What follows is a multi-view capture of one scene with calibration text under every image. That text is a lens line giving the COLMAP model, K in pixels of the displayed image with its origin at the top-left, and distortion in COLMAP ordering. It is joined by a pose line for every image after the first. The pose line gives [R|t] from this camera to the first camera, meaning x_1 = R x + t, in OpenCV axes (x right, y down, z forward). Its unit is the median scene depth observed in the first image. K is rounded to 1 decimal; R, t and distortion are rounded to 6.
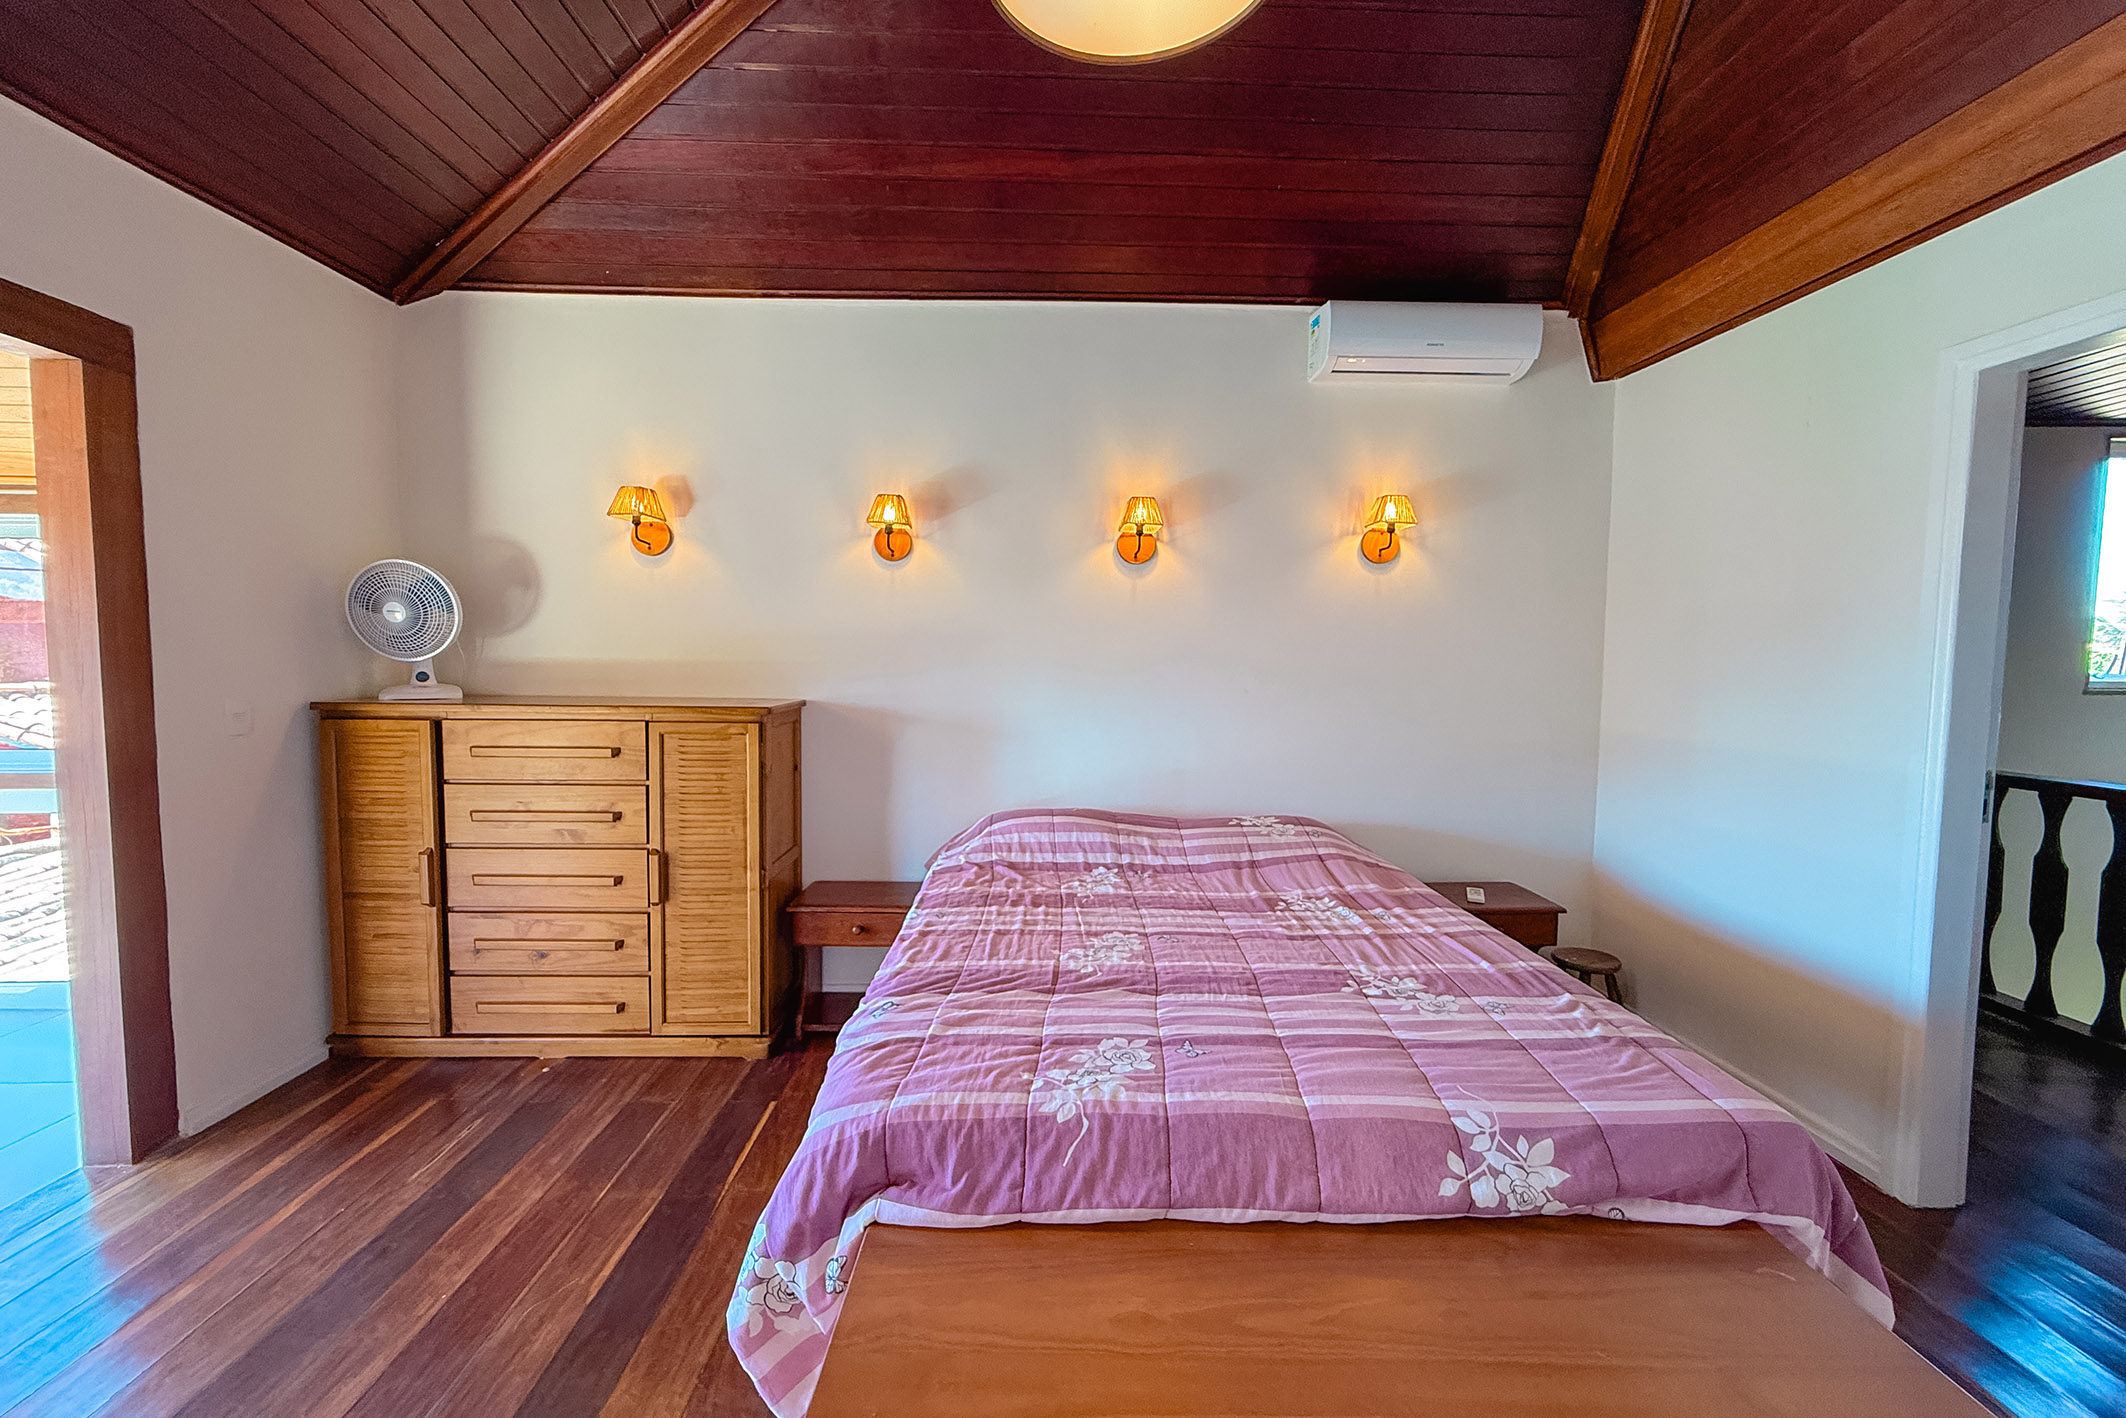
lens RADIAL K [[848.6, 0, 1055.8], [0, 848.6, 709.2], [0, 0, 1]] dist [0.000261, -0.000176]
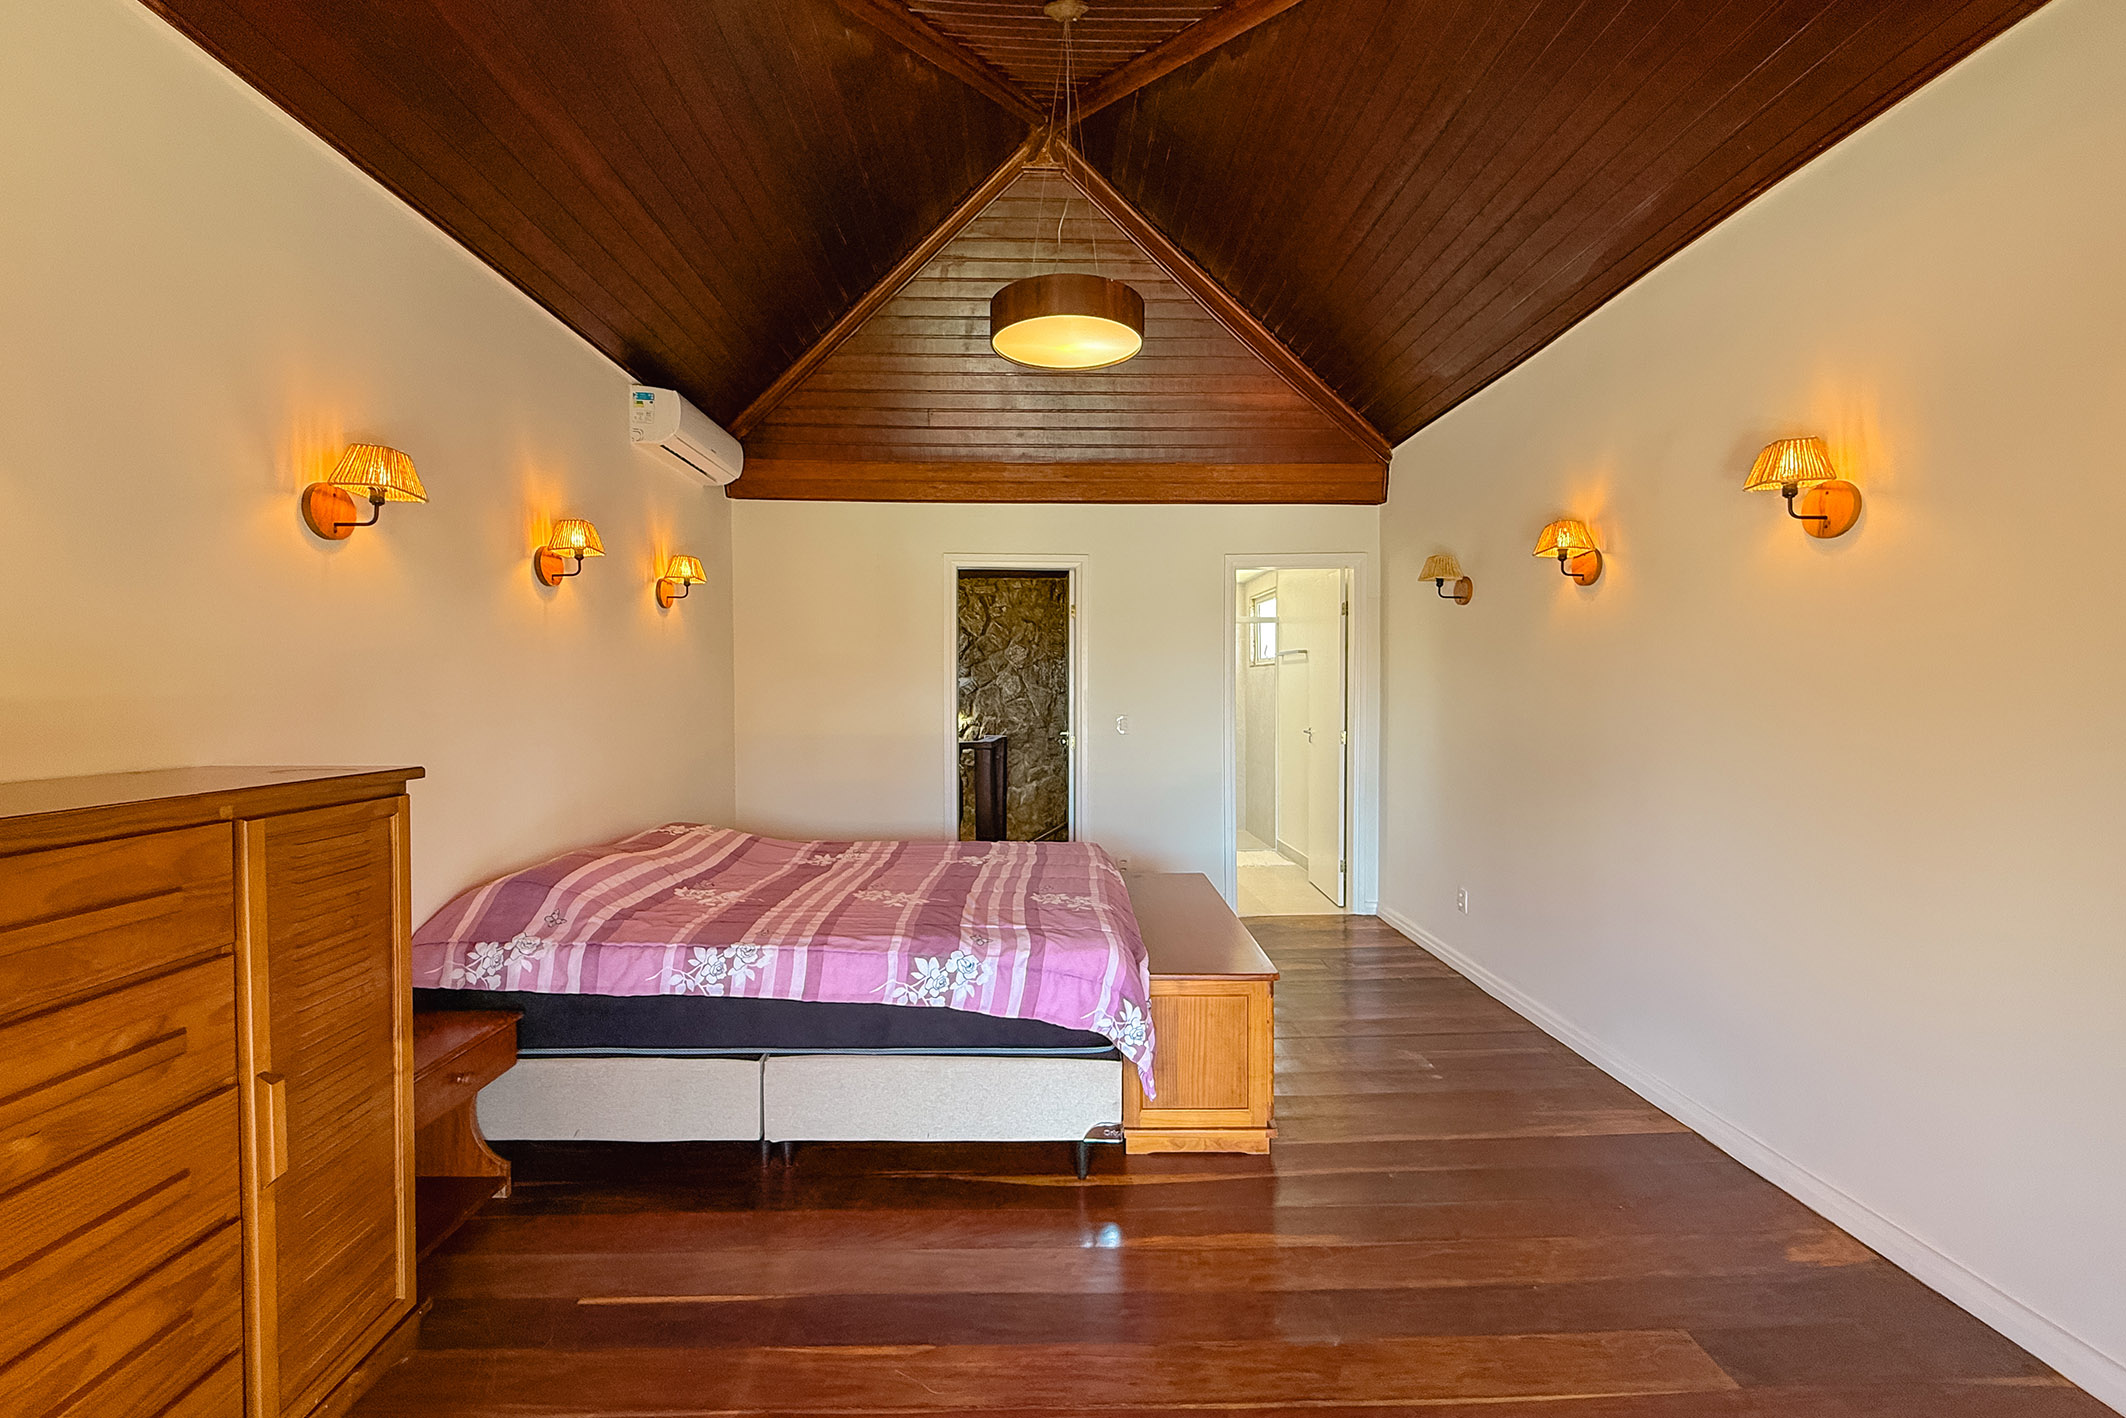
lens RADIAL K [[848.6, 0, 1055.8], [0, 848.6, 709.2], [0, 0, 1]] dist [0.000261, -0.000176]
pose [[0.002967, -0.033310, 0.999441, -0.951083], [0.061665, 0.997549, 0.033064, -0.037537], [-0.998092, 0.061533, 0.005014, 0.509827]]
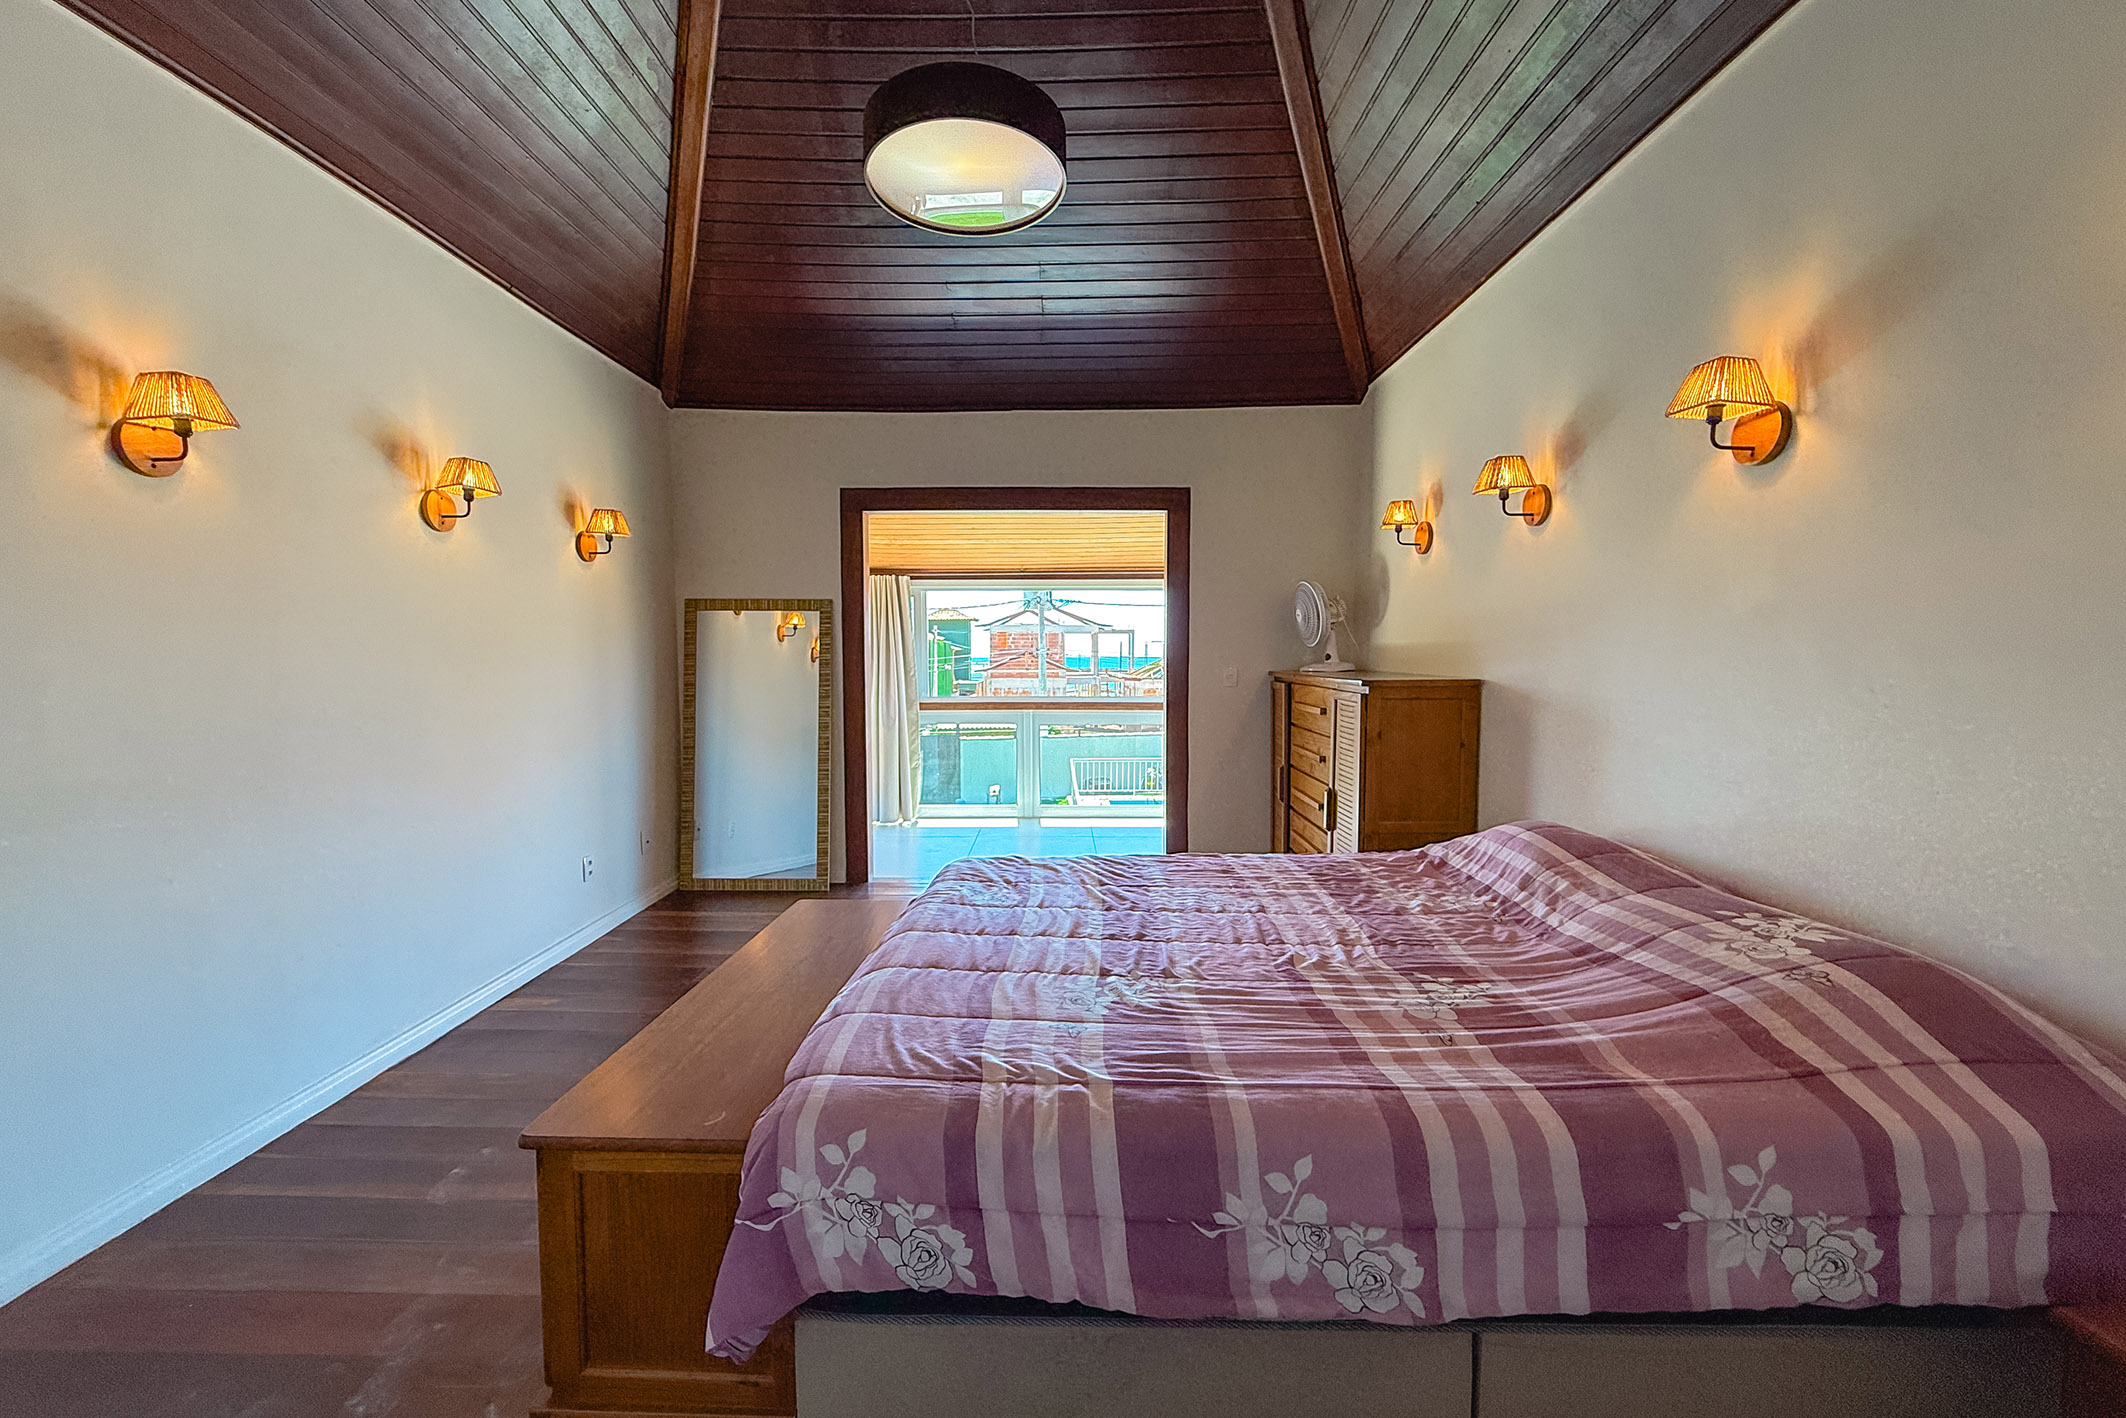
lens RADIAL K [[848.6, 0, 1055.8], [0, 848.6, 709.2], [0, 0, 1]] dist [0.000261, -0.000176]
pose [[-0.035627, 0.056054, -0.997792, 0.820587], [-0.061777, 0.996393, 0.058181, -0.004600], [0.997454, 0.063713, -0.032036, 0.608414]]
